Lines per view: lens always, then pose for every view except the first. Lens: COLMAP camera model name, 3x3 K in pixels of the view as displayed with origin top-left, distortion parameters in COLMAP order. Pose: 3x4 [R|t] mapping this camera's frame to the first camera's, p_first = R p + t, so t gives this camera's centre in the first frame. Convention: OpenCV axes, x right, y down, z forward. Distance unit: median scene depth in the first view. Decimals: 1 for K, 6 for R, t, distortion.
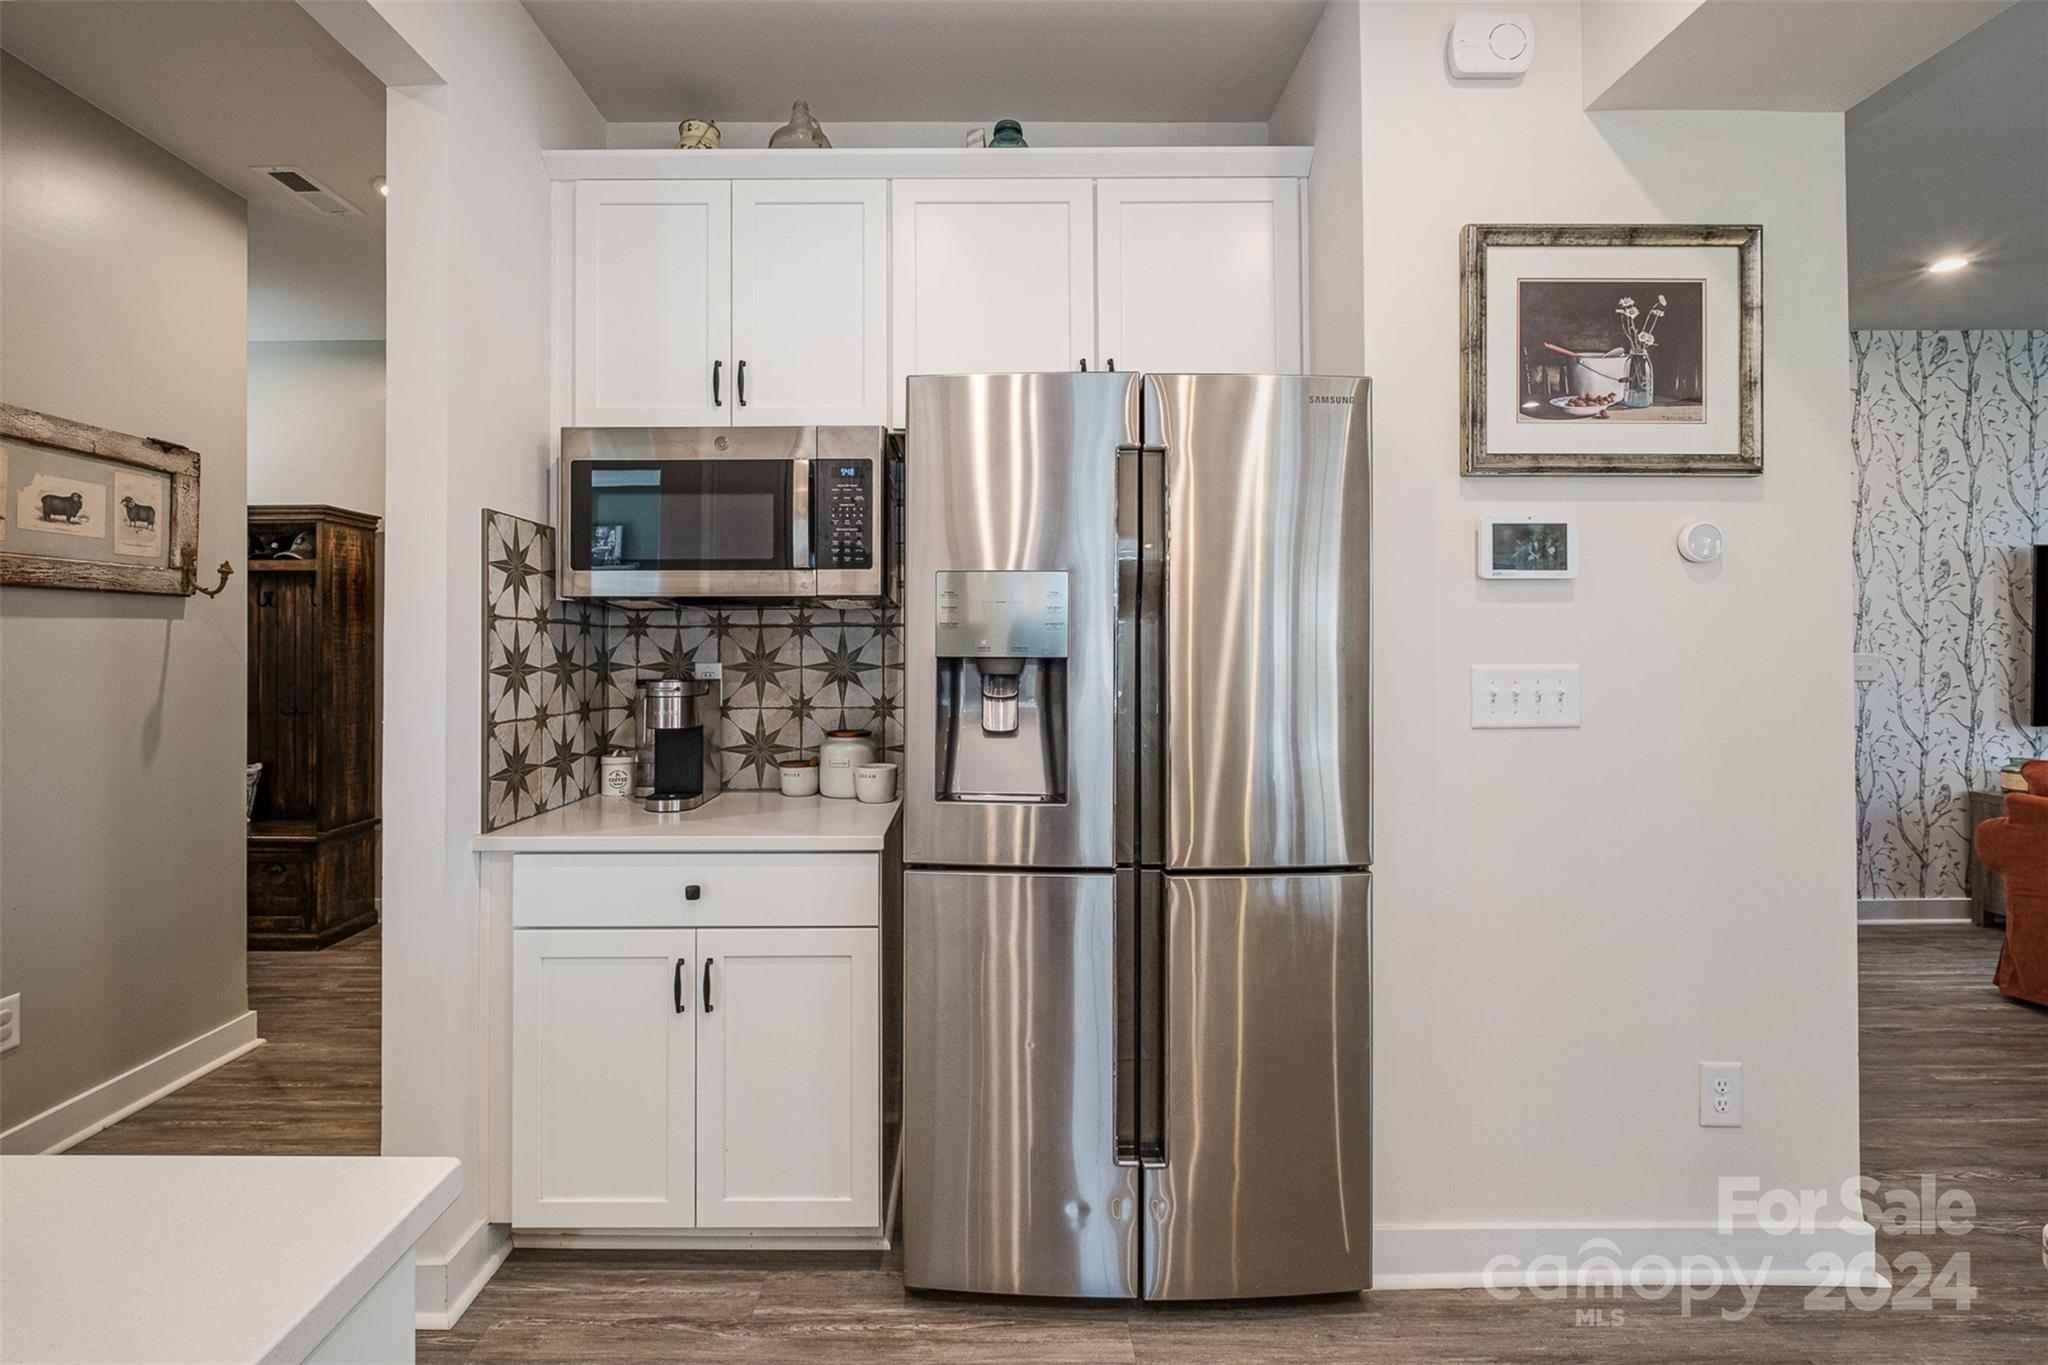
lens RADIAL K [[930.6, 0, 983.2], [0, 930.6, 633.5], [0, 0, 1]] dist [0.004507, 0.000317]
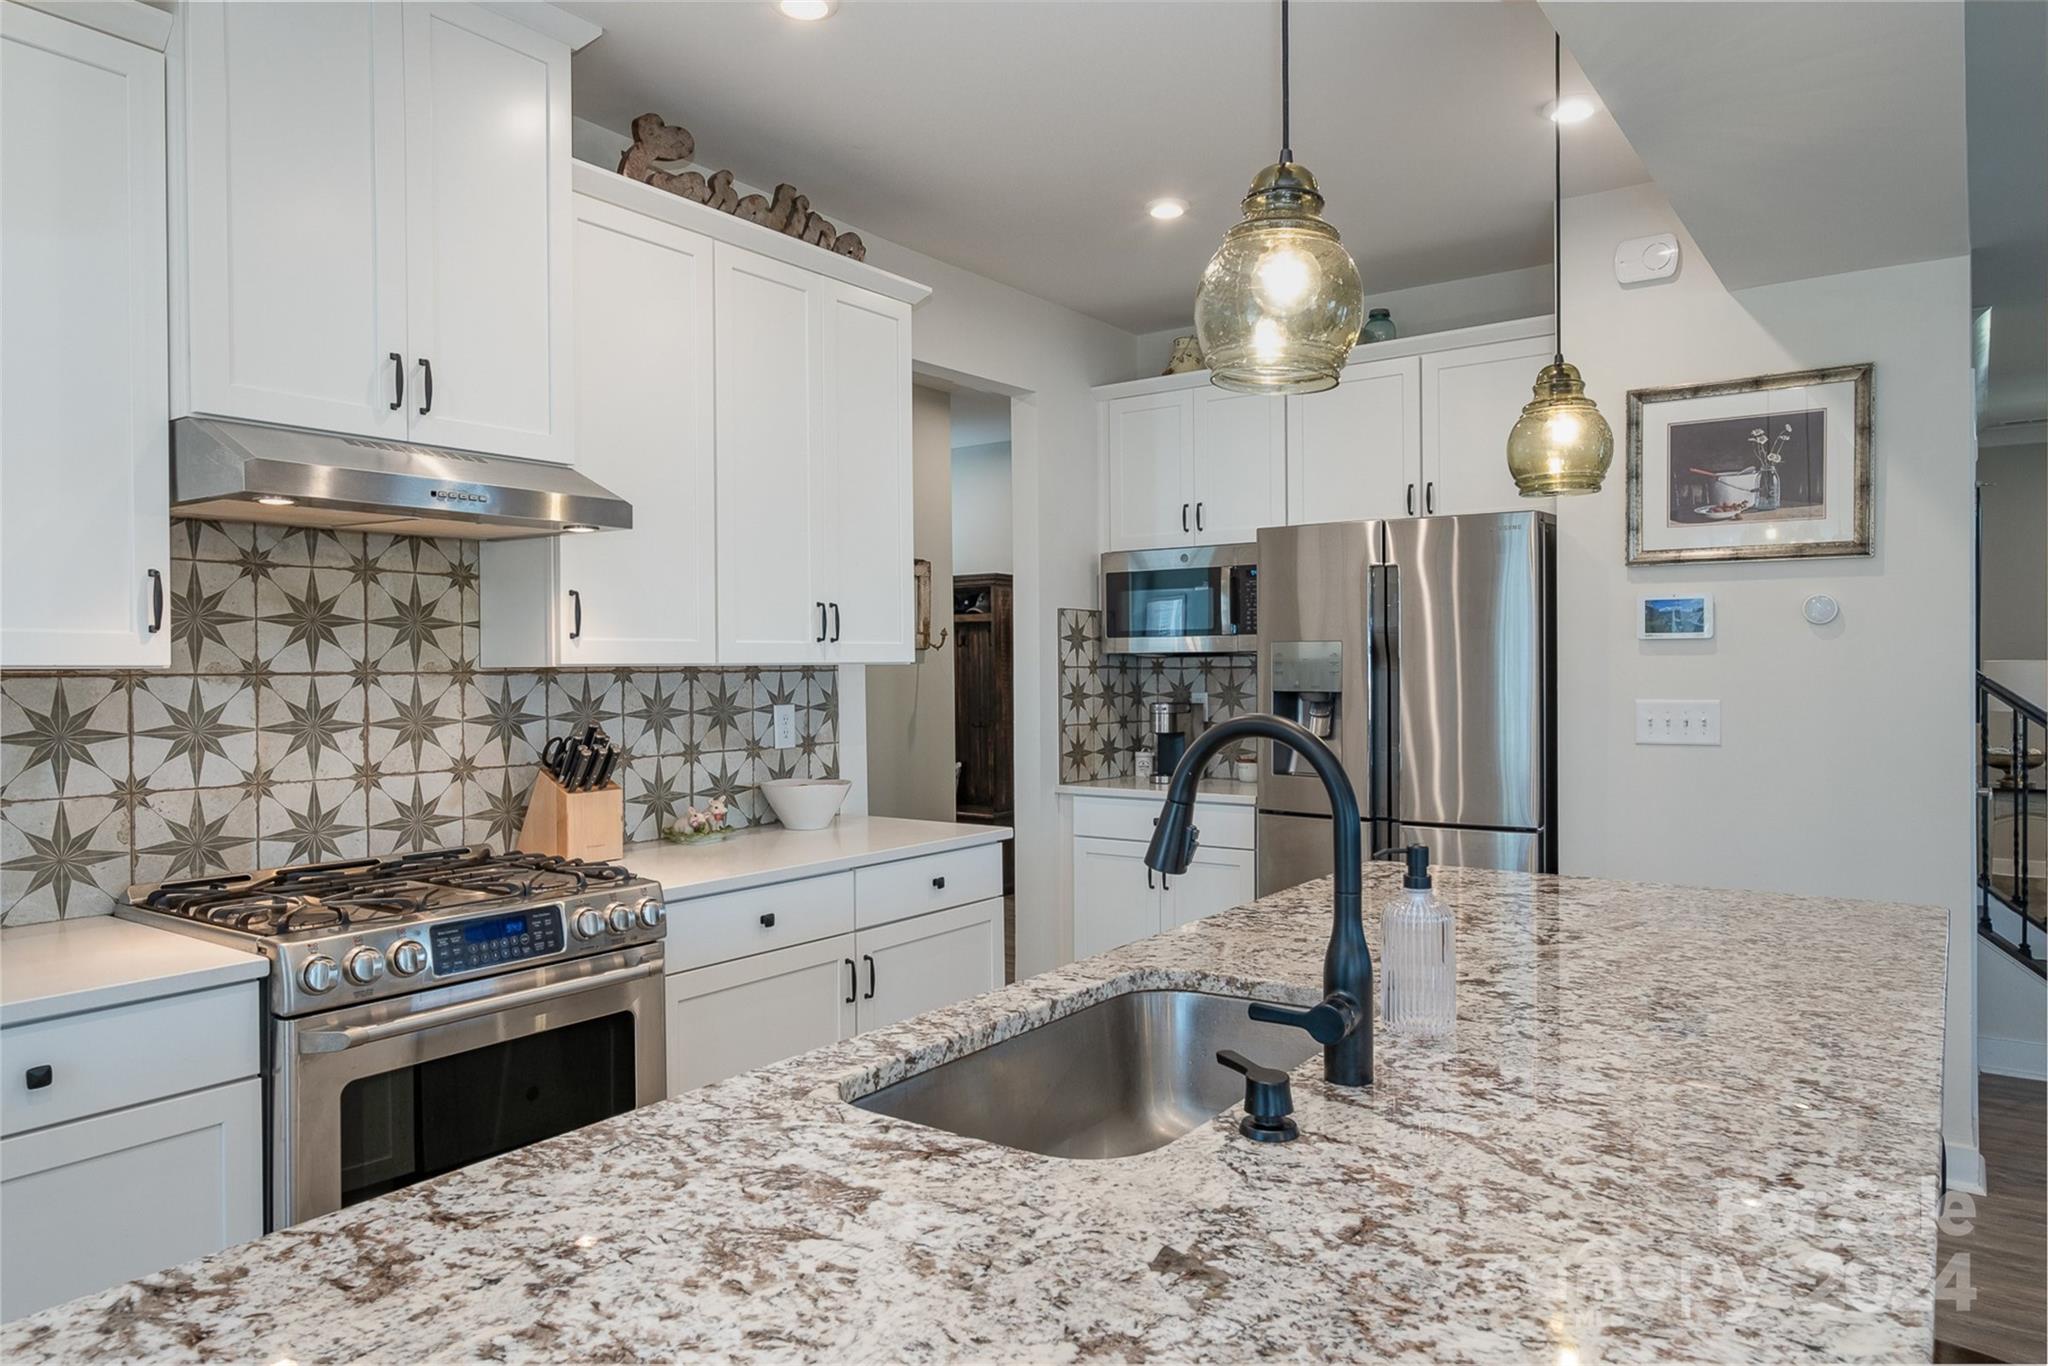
lens RADIAL K [[1318.0, 0, 1020.2], [0, 1318.0, 678.5], [0, 0, 1]] dist [0.001968, 0.007699]
pose [[0.813711, 0.002361, -0.581265, 0.930408], [0.013081, 0.999664, 0.022372, -0.055694], [0.581122, -0.025808, 0.813407, -1.181467]]
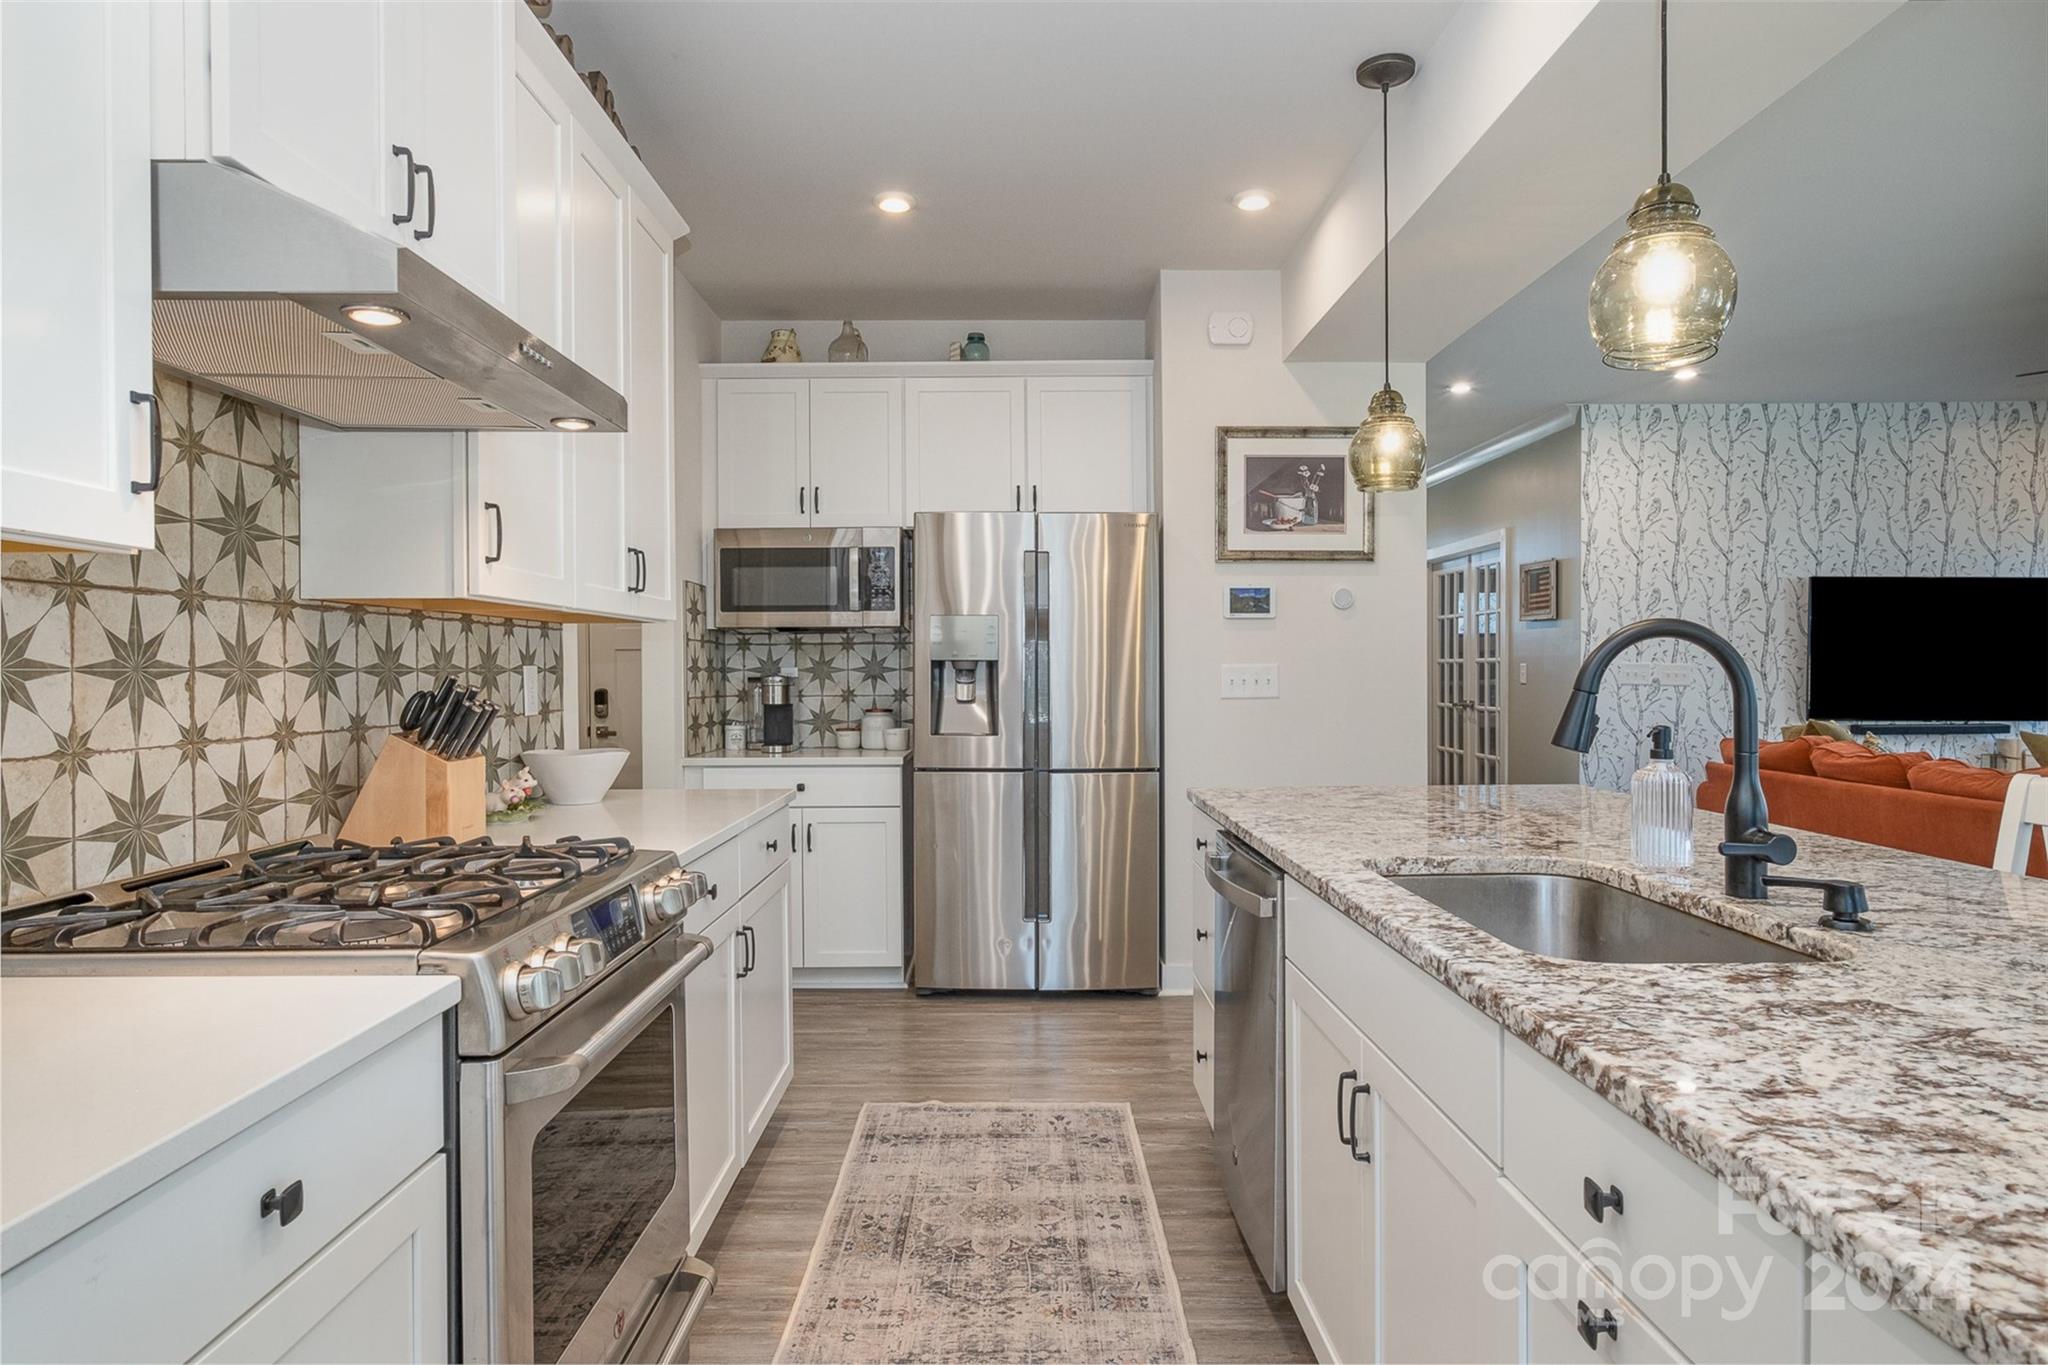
lens RADIAL K [[1174.7, 0, 1024.3], [0, 1174.7, 676.6], [0, 0, 1]] dist [-0.007179, 0.004362]
pose [[0.999912, -0.003054, 0.012928, 0.103721], [0.002782, 0.999777, 0.020954, 0.008579], [-0.012989, -0.020916, 0.999697, -1.327964]]
